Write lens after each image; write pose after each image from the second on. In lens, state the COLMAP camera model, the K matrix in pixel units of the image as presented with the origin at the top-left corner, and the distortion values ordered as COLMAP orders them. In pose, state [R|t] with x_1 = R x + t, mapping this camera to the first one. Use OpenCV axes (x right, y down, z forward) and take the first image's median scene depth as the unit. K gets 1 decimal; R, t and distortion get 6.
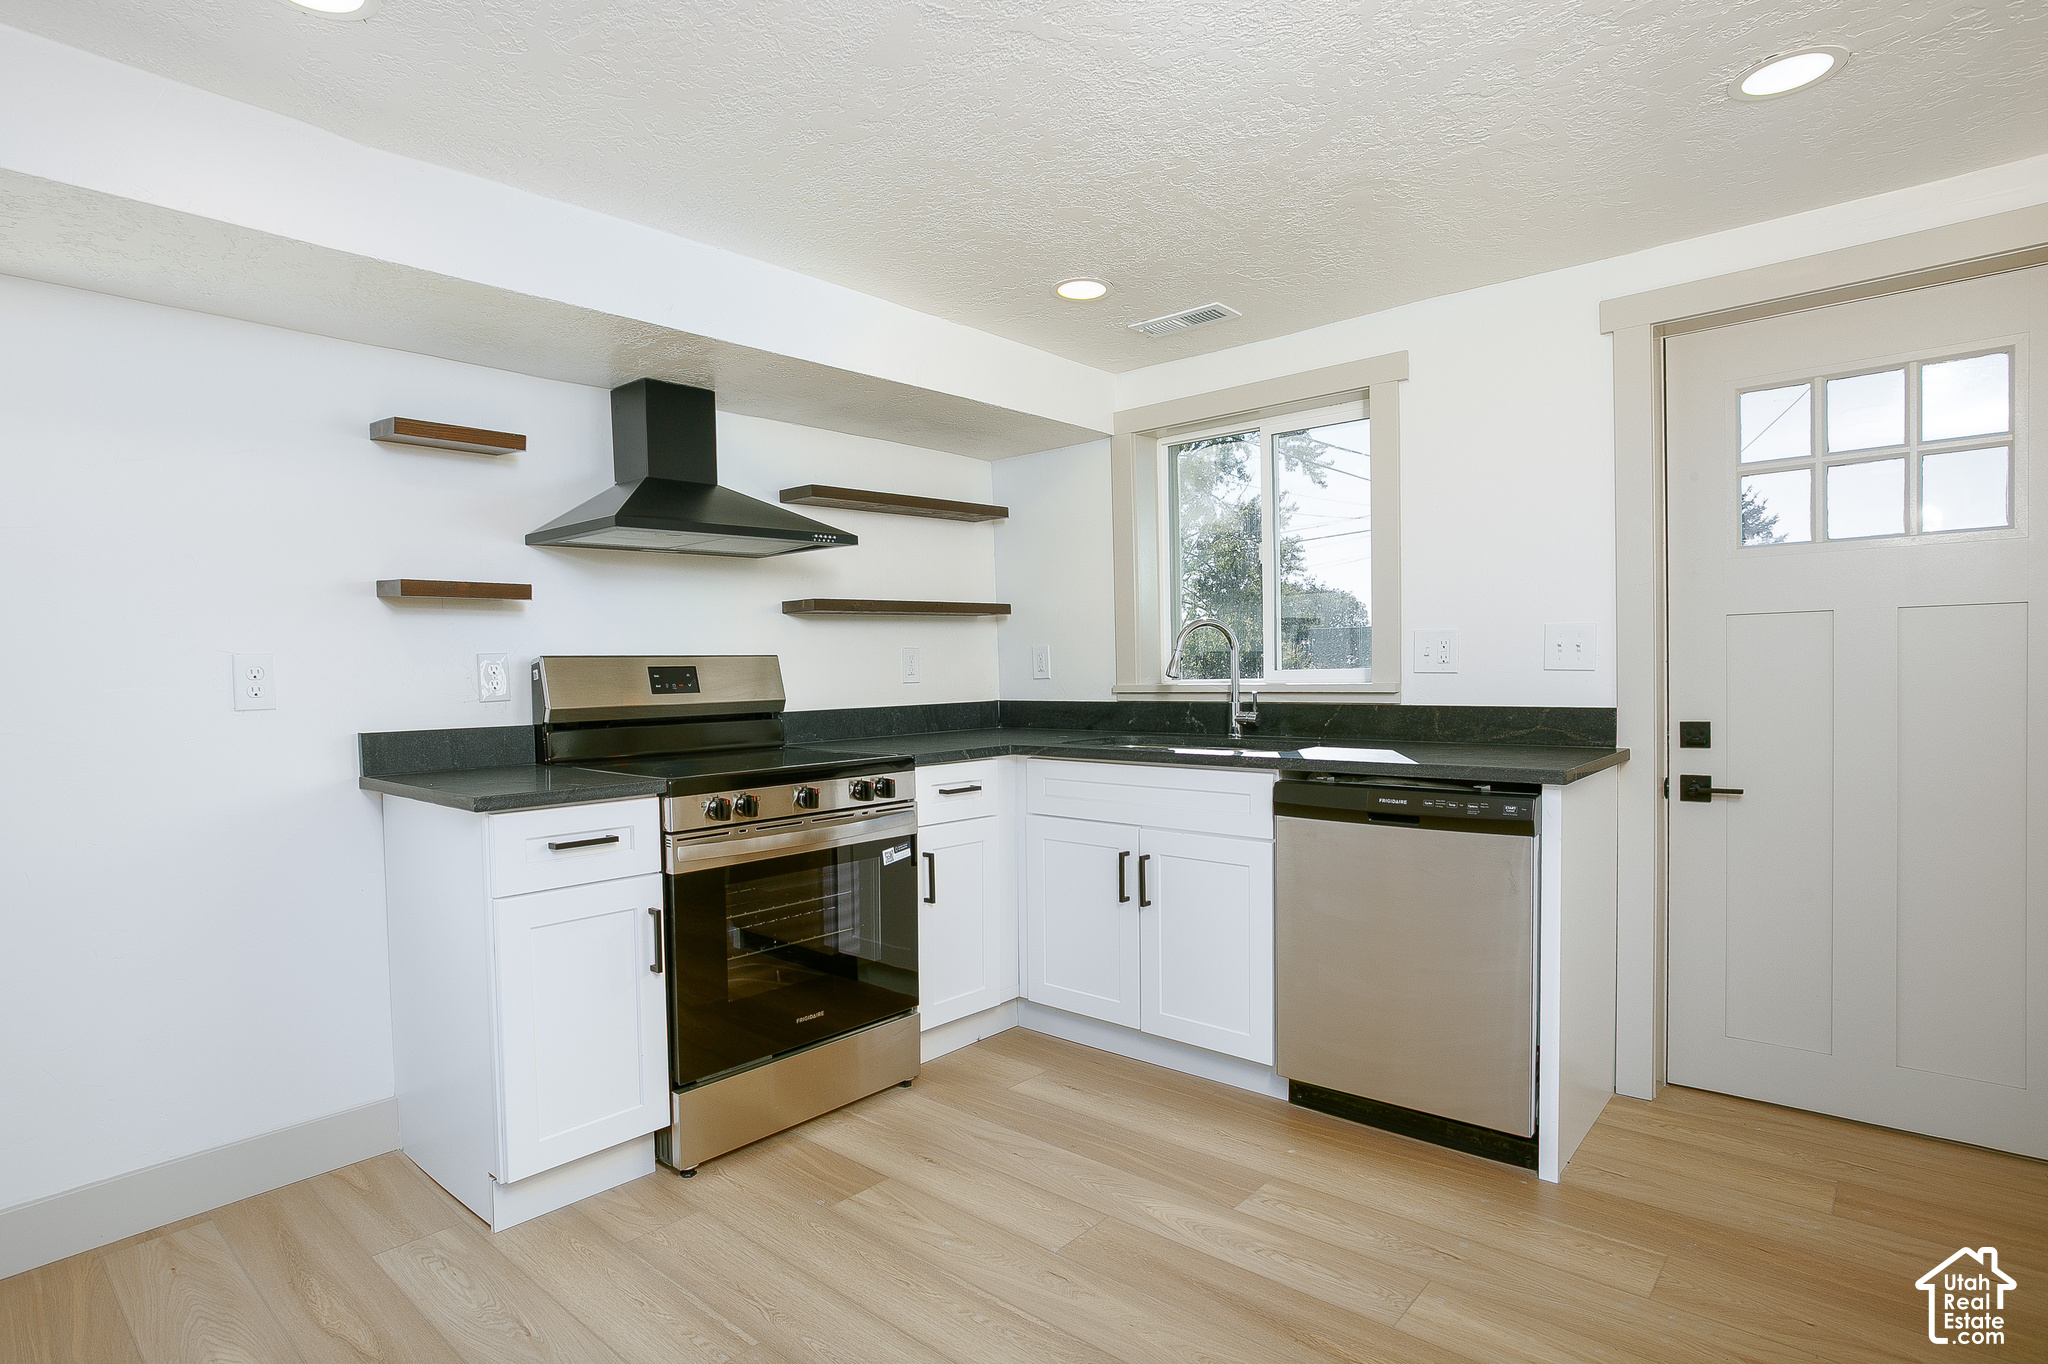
lens RADIAL K [[1005.5, 0, 1020.2], [0, 1005.5, 706.3], [0, 0, 1]] dist [-0.046952, 0.029465]
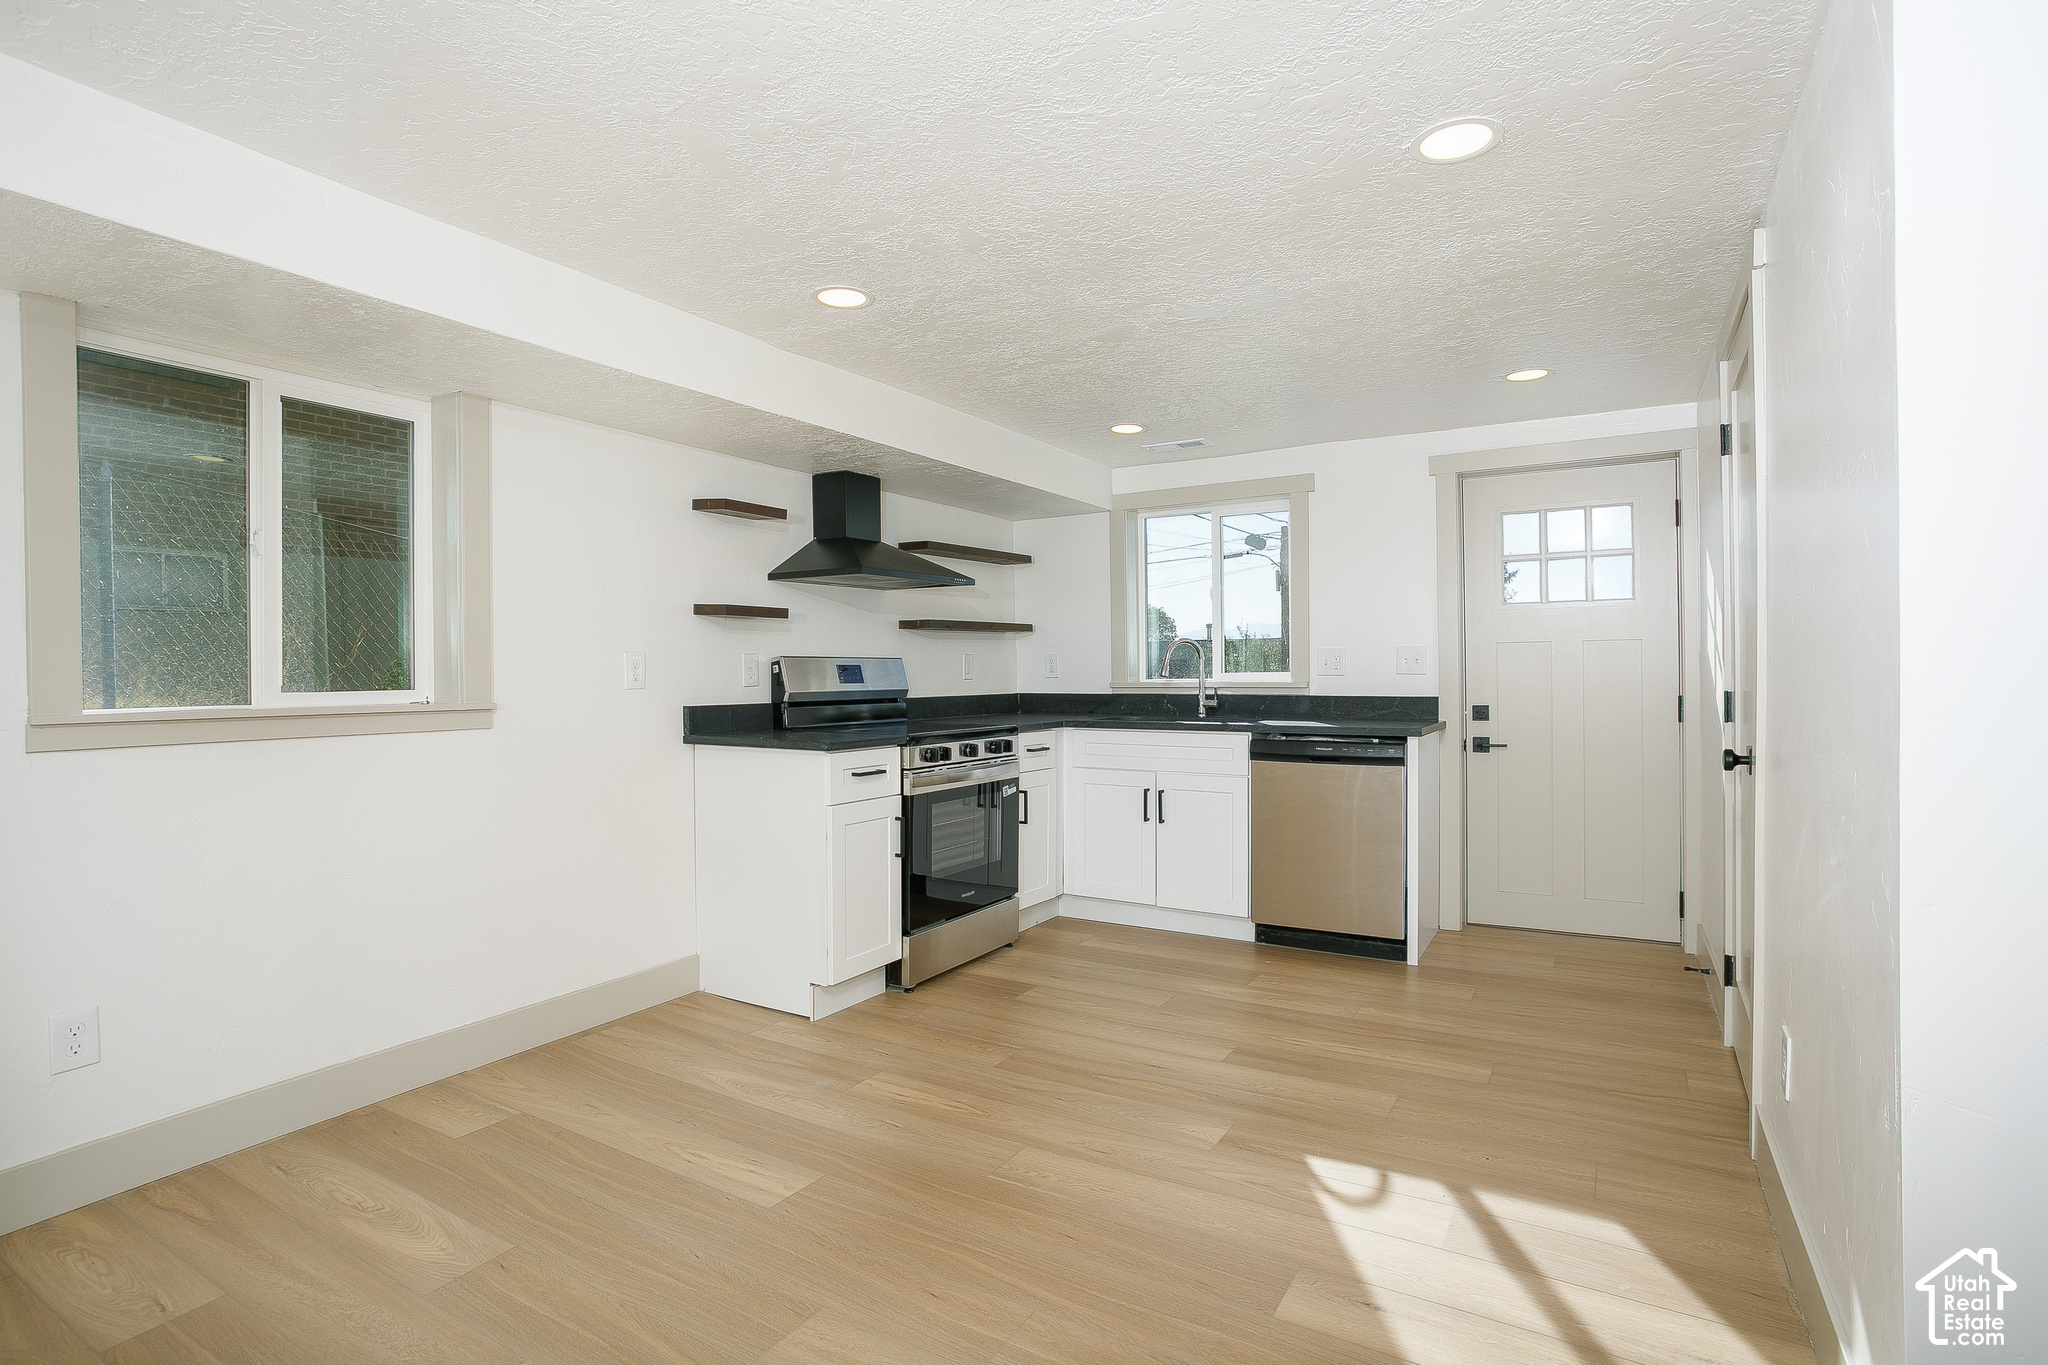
lens RADIAL K [[1019.6, 0, 1024.0], [0, 1019.6, 682.5], [0, 0, 1]] dist [-0.003412, -0.000228]
pose [[0.978862, 0.010757, 0.204238, -0.432968], [-0.004239, 0.999469, -0.032322, 0.035342], [-0.204478, 0.030773, 0.978387, -0.540080]]
